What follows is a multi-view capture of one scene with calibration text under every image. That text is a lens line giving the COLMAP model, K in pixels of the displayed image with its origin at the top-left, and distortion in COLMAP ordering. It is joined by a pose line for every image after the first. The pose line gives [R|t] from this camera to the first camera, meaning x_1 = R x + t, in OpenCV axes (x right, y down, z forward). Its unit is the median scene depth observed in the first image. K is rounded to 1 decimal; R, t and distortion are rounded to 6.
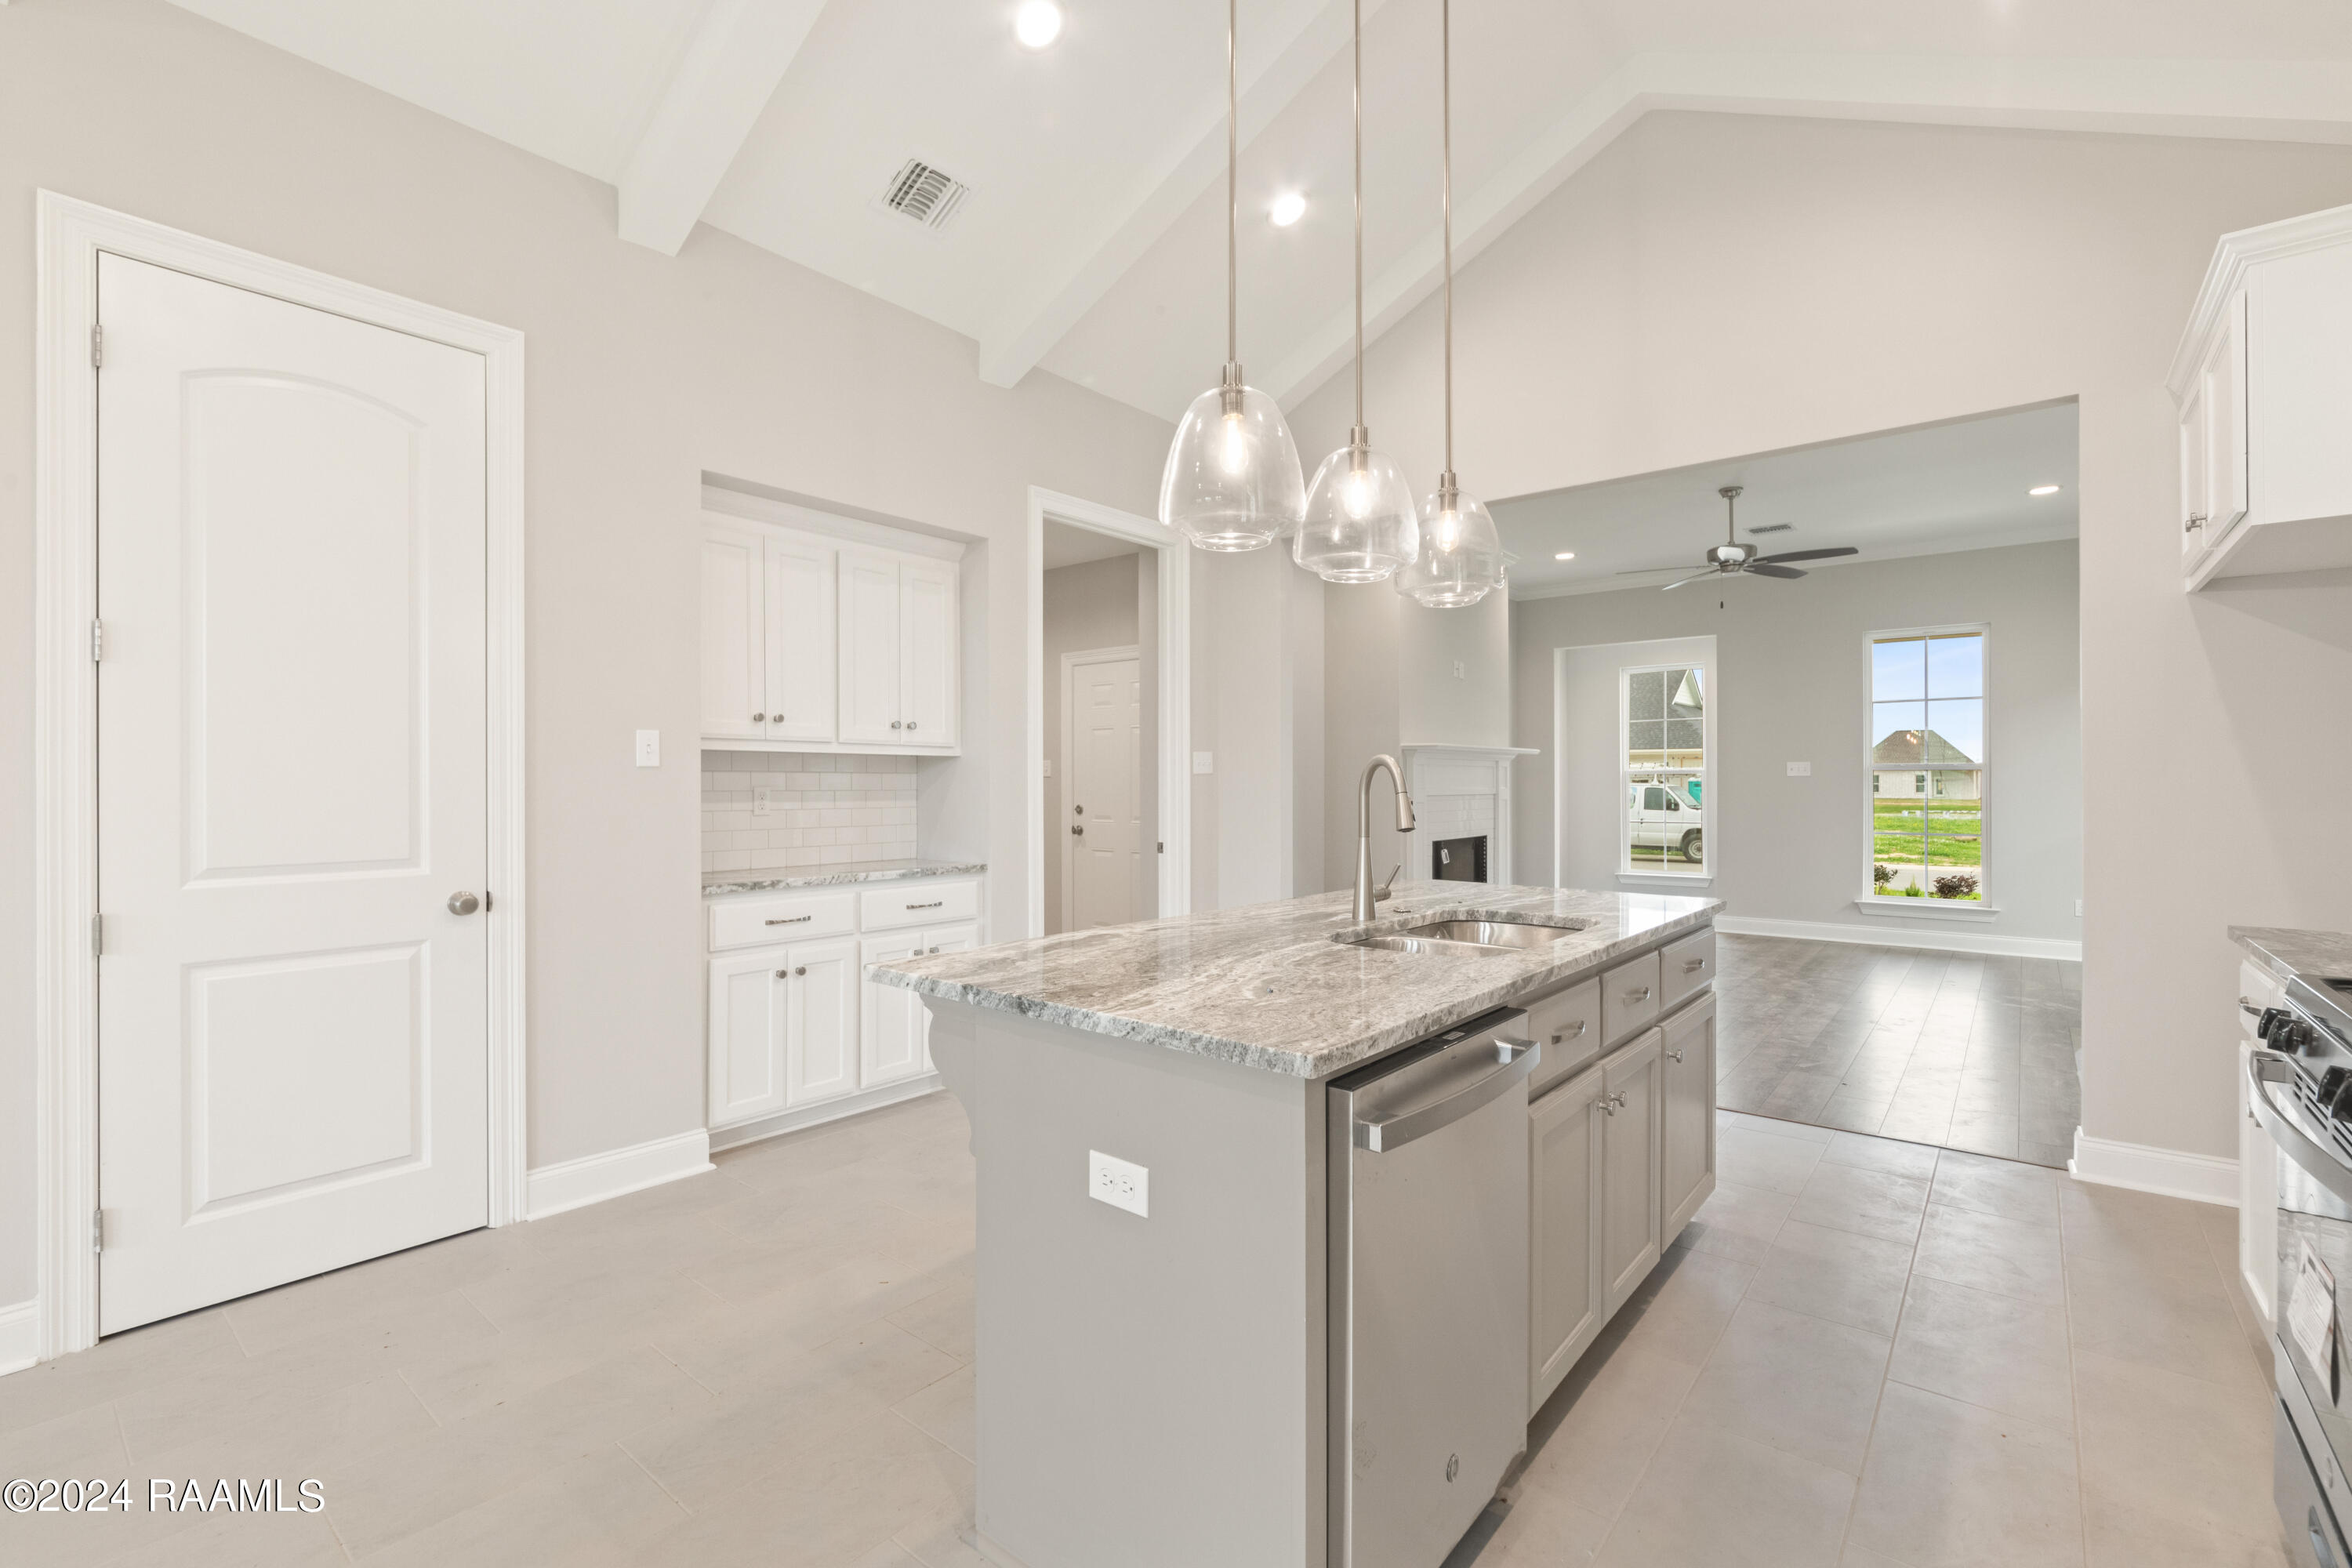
lens RADIAL K [[1039.8, 0, 1153.0], [0, 1039.8, 784.0], [0, 0, 1]] dist [-0.011503, -0.000656]
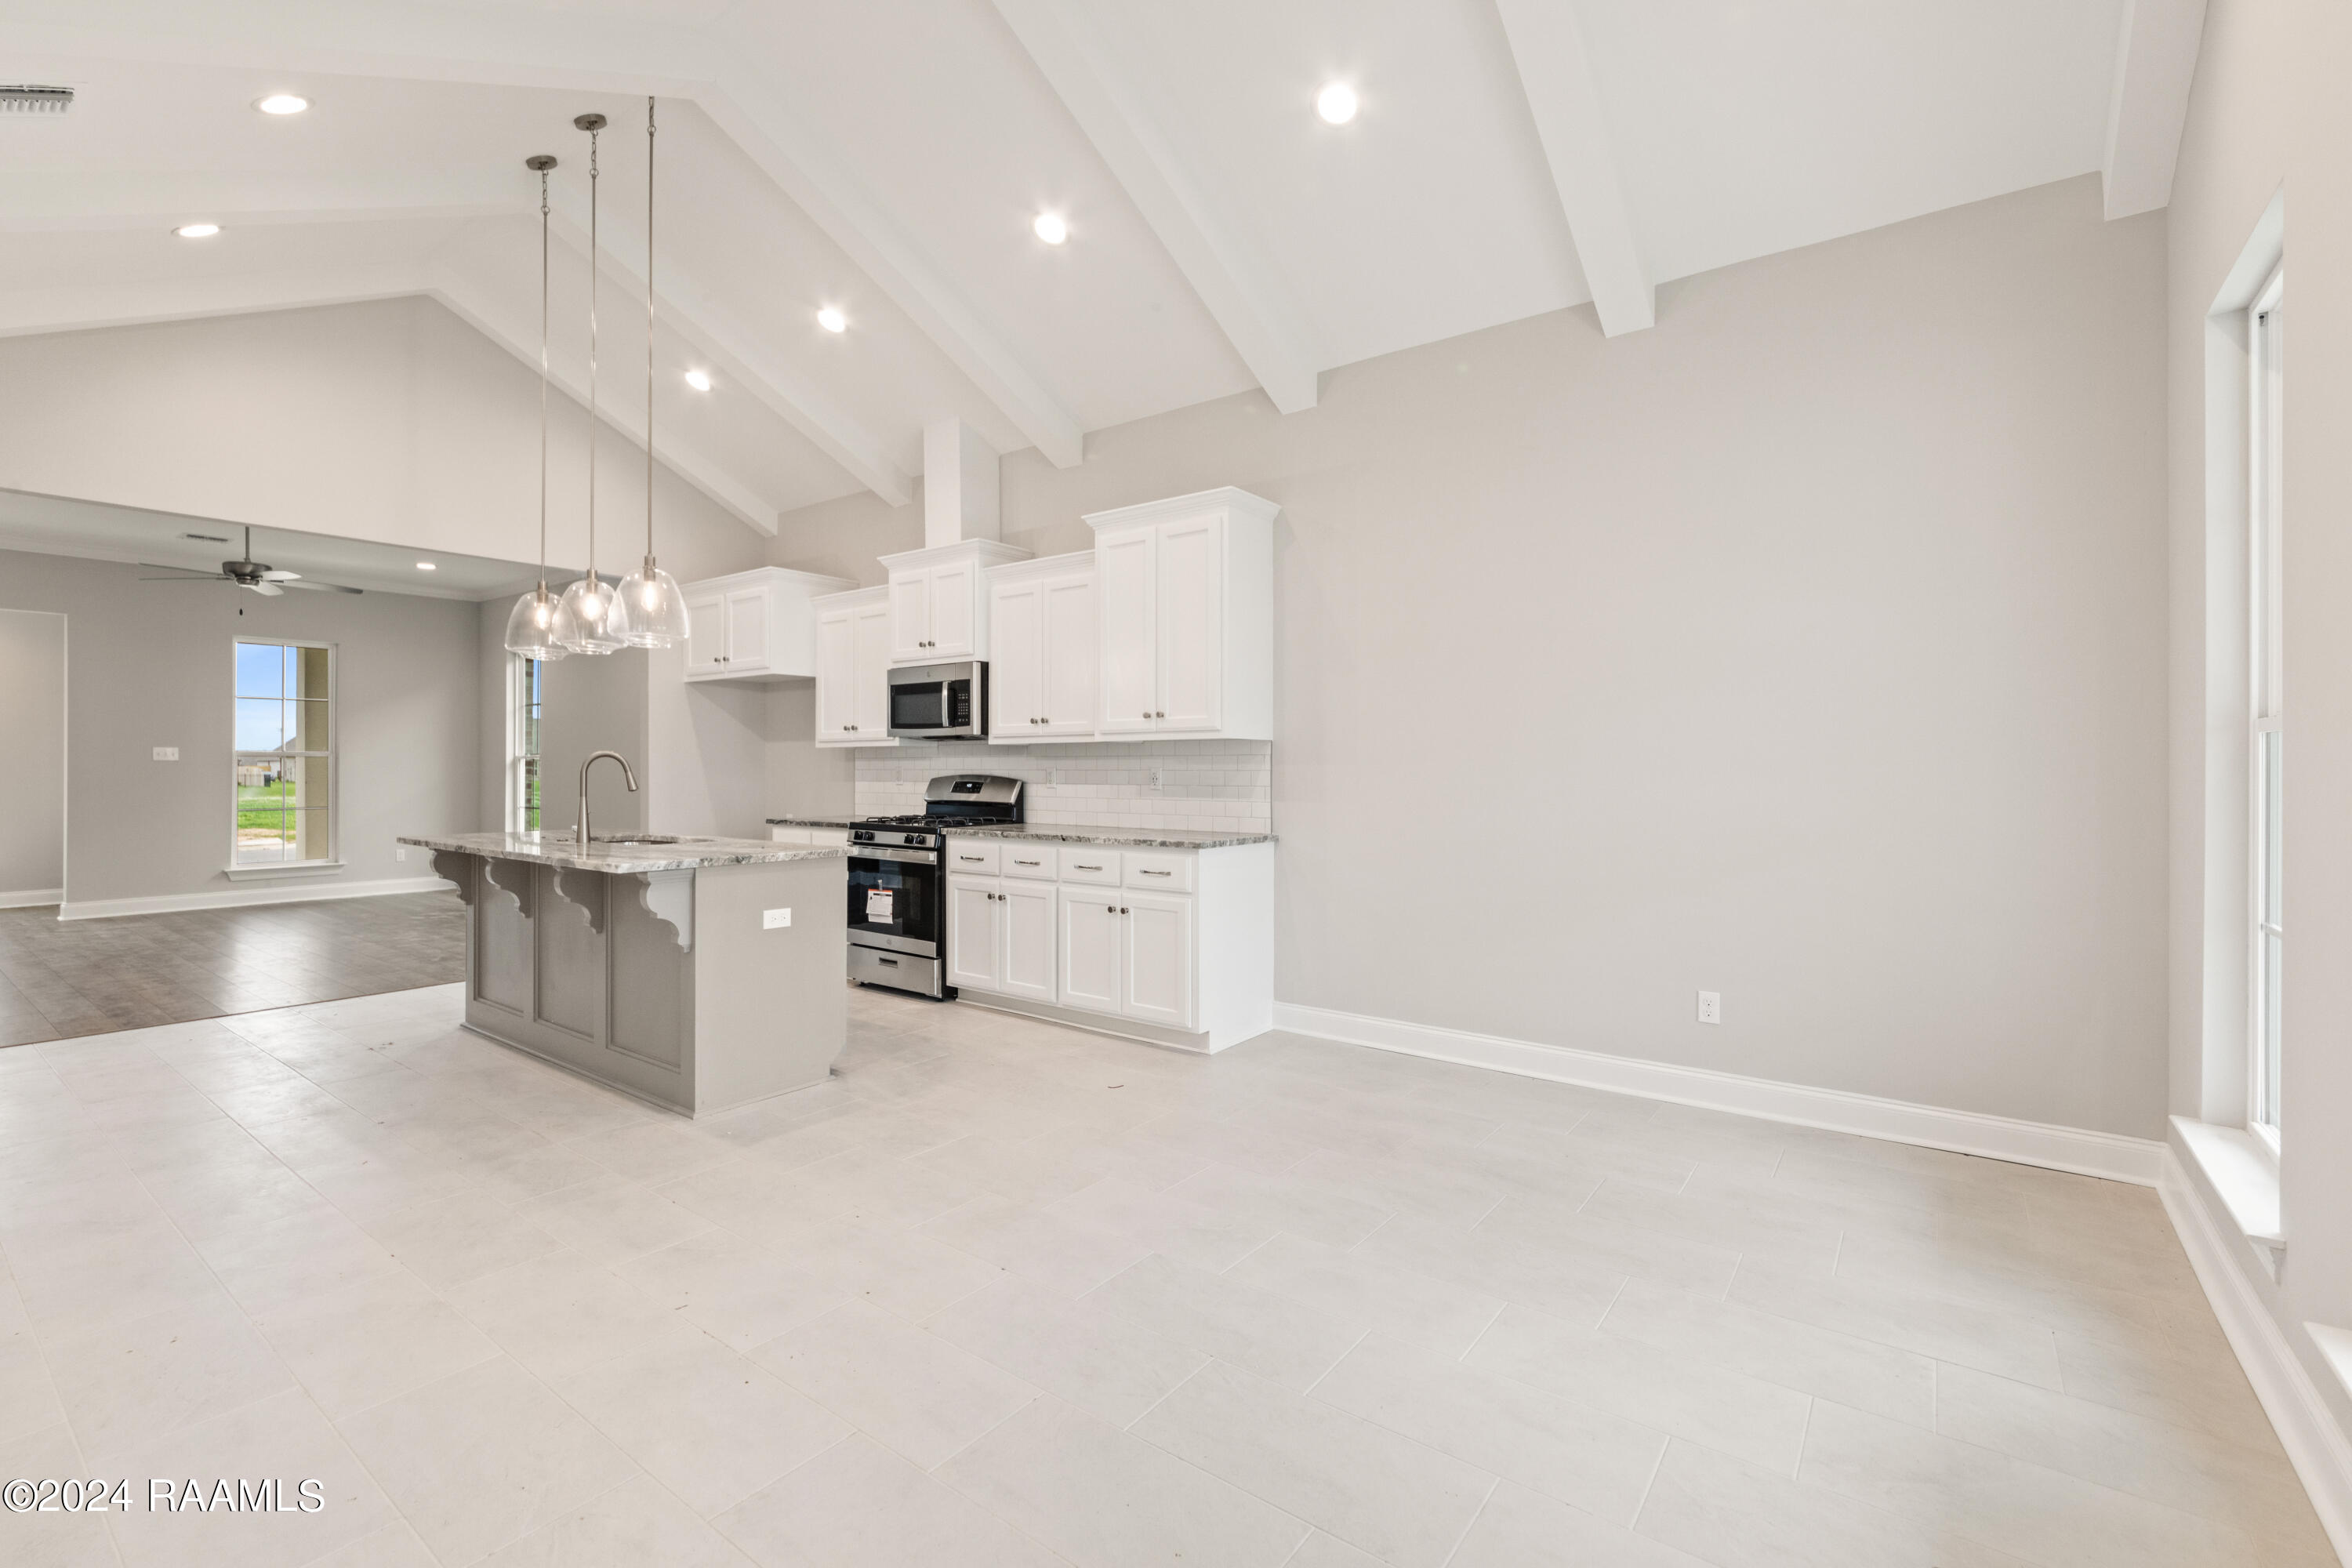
lens RADIAL K [[1039.8, 0, 1179.2], [0, 1039.8, 760.3], [0, 0, 1]] dist [-0.011503, -0.000656]
pose [[-0.072544, 0.005980, 0.997347, -0.720061], [0.001629, 0.999981, -0.005877, 0.000050], [-0.997364, 0.001198, -0.072552, 0.046066]]
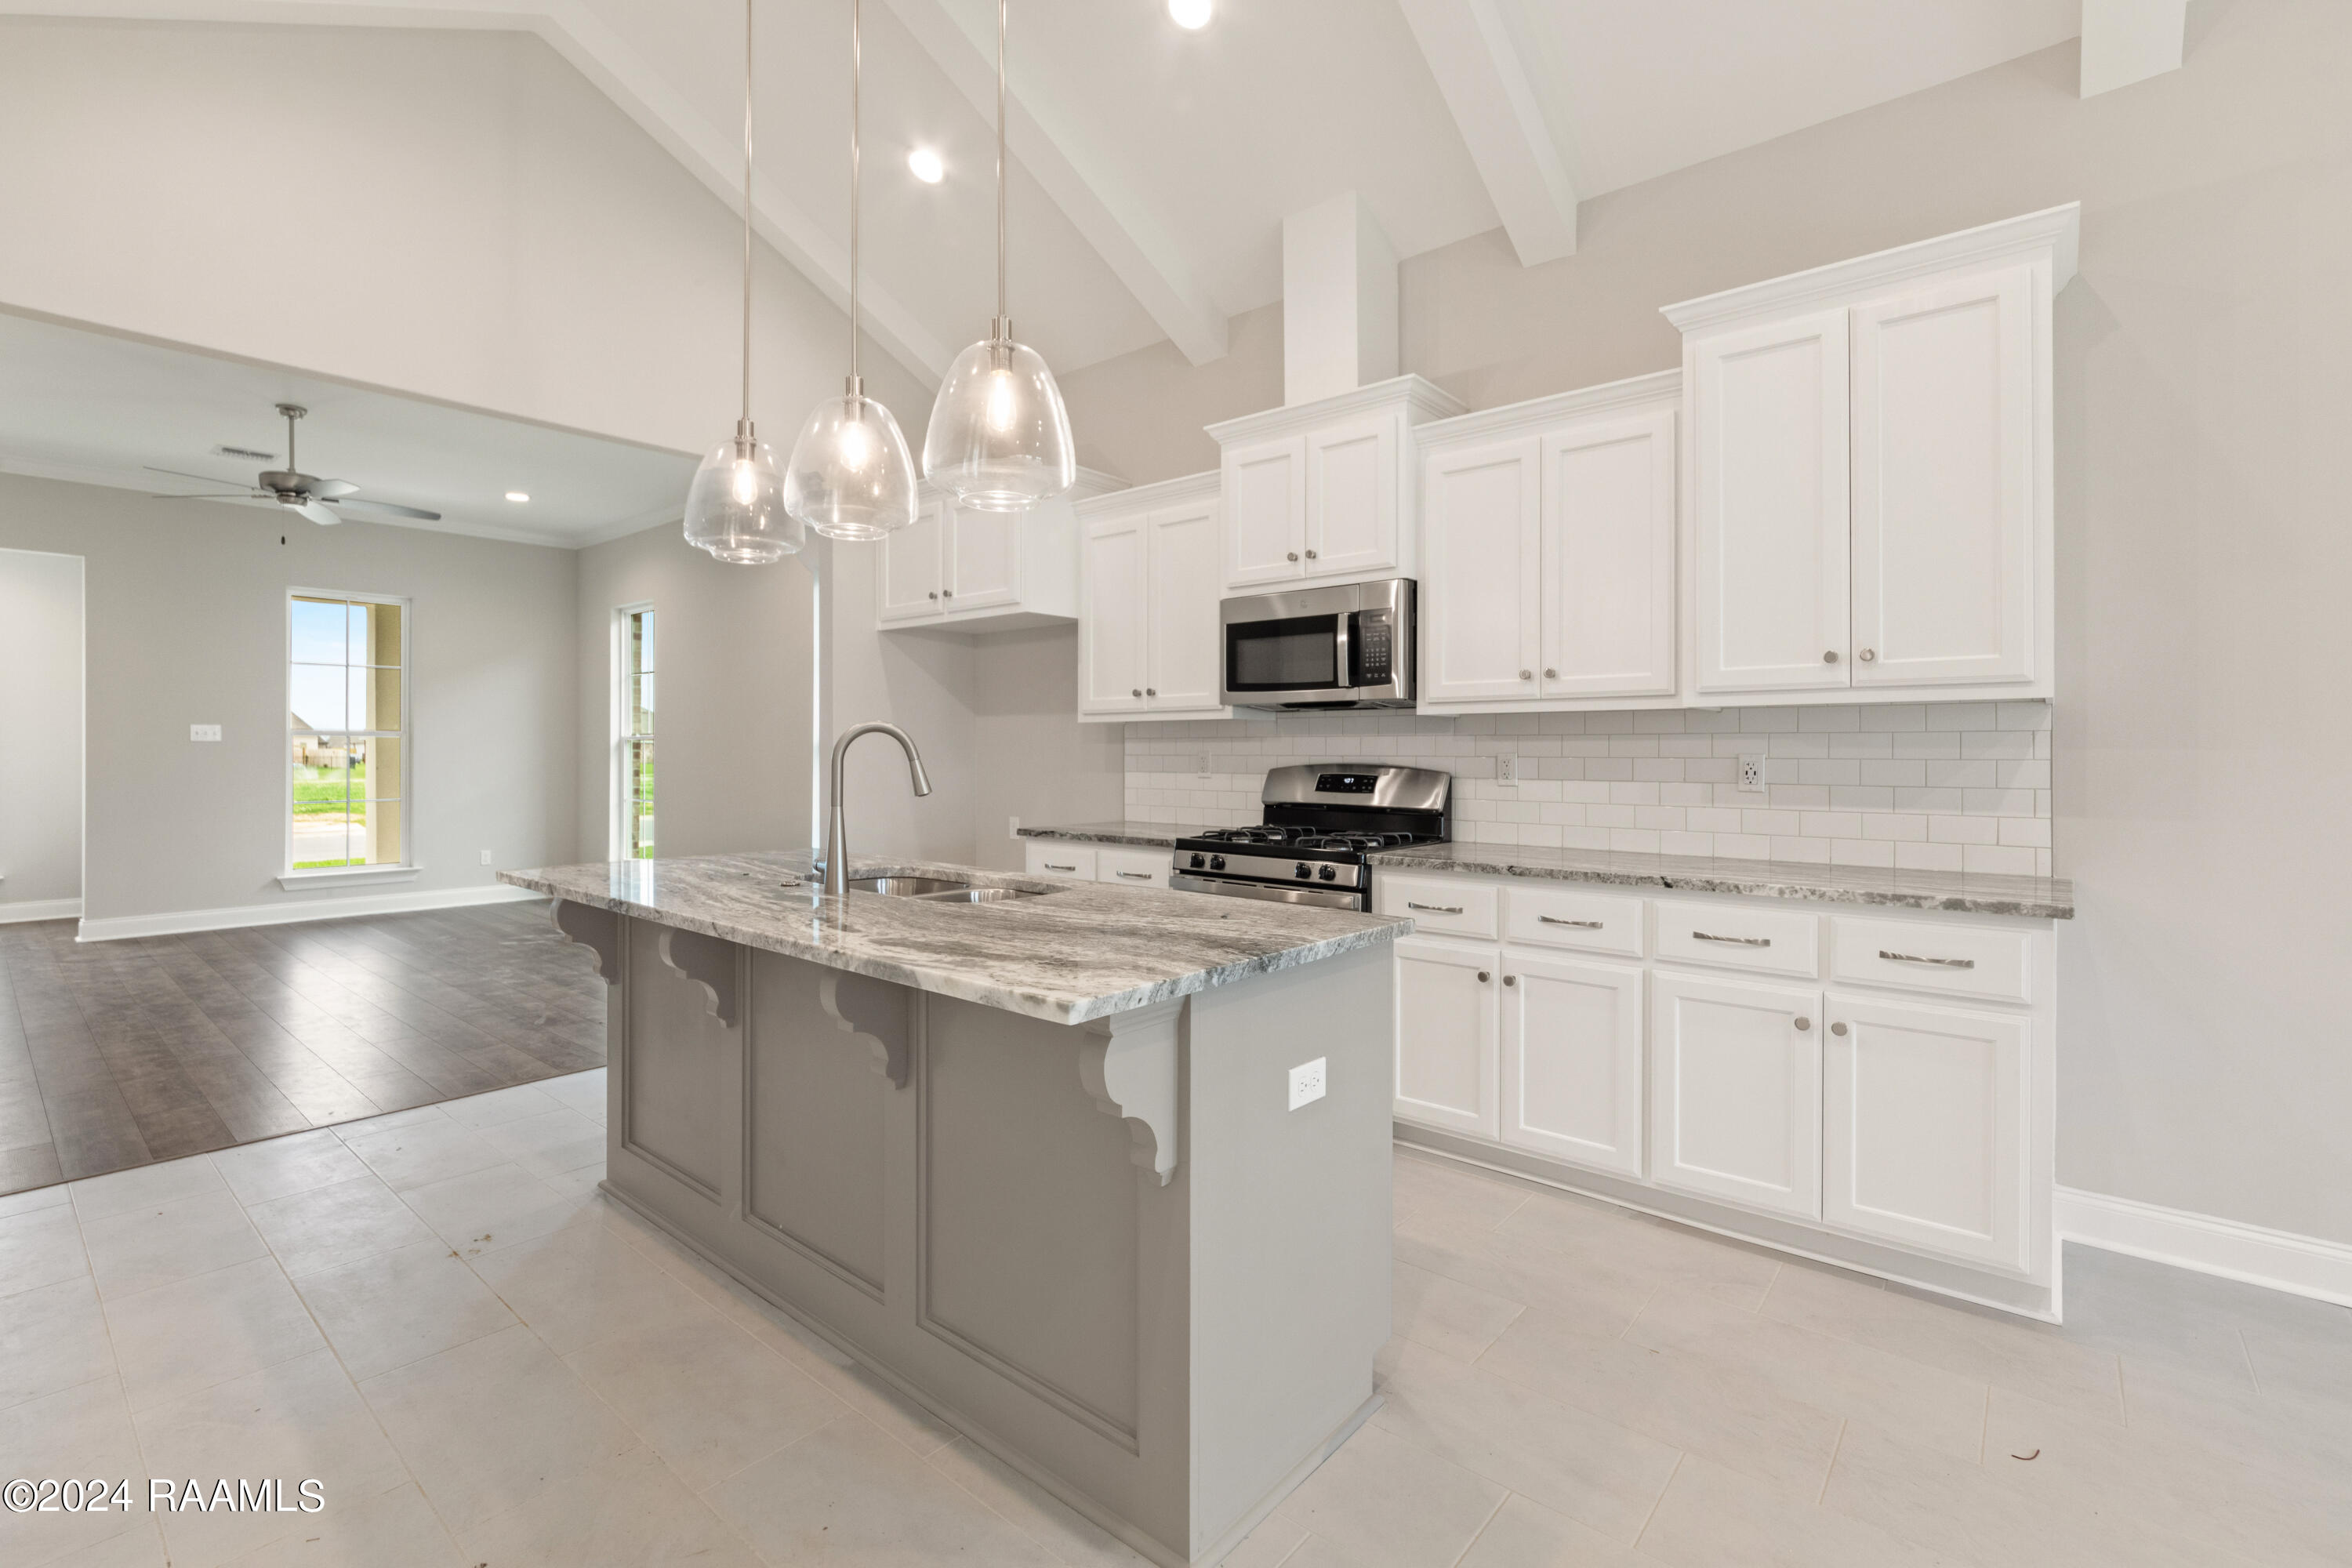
lens RADIAL K [[1039.8, 0, 1153.7], [0, 1039.8, 751.0], [0, 0, 1]] dist [-0.011503, -0.000656]
pose [[-0.006032, -0.000139, 0.999982, -0.325979], [-0.000878, 1.000000, 0.000134, -0.000169], [-0.999981, -0.000877, -0.006032, 0.312584]]
